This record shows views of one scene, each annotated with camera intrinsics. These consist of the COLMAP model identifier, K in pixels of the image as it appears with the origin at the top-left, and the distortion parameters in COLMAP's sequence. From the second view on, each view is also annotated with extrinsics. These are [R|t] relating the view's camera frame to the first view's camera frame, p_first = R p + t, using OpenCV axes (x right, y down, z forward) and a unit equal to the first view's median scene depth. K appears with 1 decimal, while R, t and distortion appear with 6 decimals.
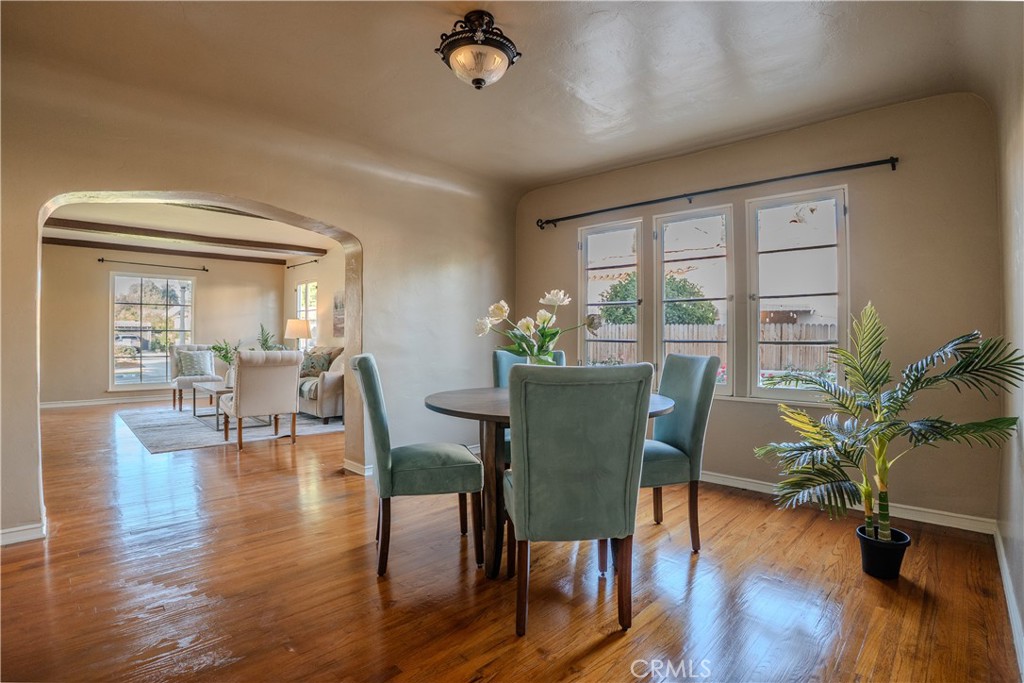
lens RADIAL K [[462.8, 0, 512.0], [0, 462.8, 341.5], [0, 0, 1]] dist [-0.018287, -0.000280]
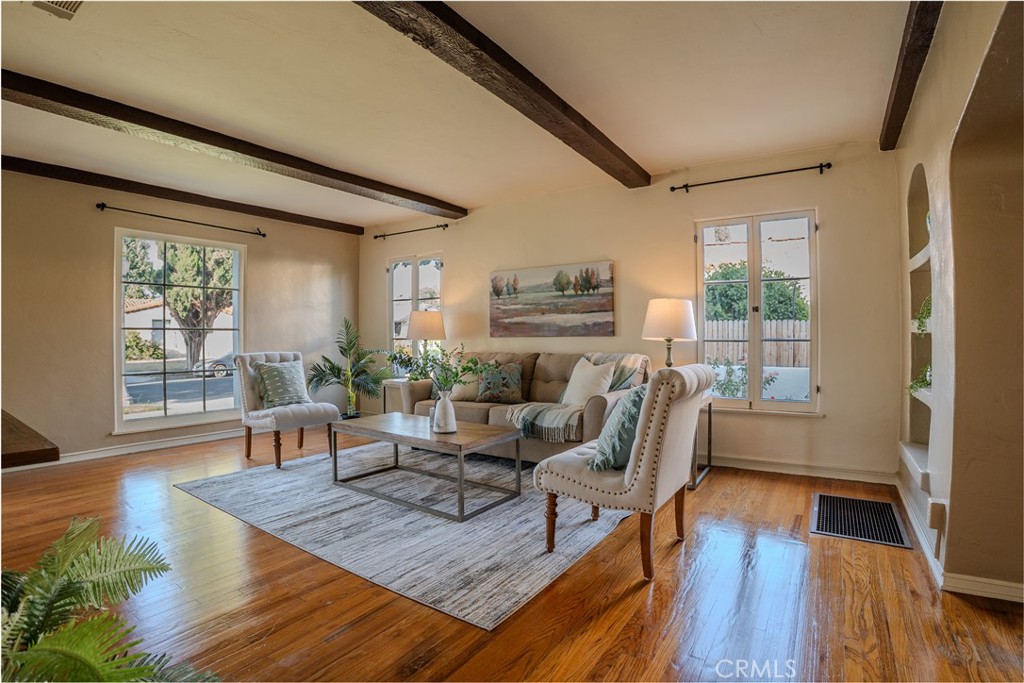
lens RADIAL K [[475.4, 0, 512.0], [0, 475.4, 341.5], [0, 0, 1]] dist [-0.001200, -0.000278]
pose [[0.986369, -0.009869, 0.164251, -0.444662], [0.009883, 0.999951, 0.000733, -0.003982], [-0.164250, 0.000901, 0.986418, 0.295815]]
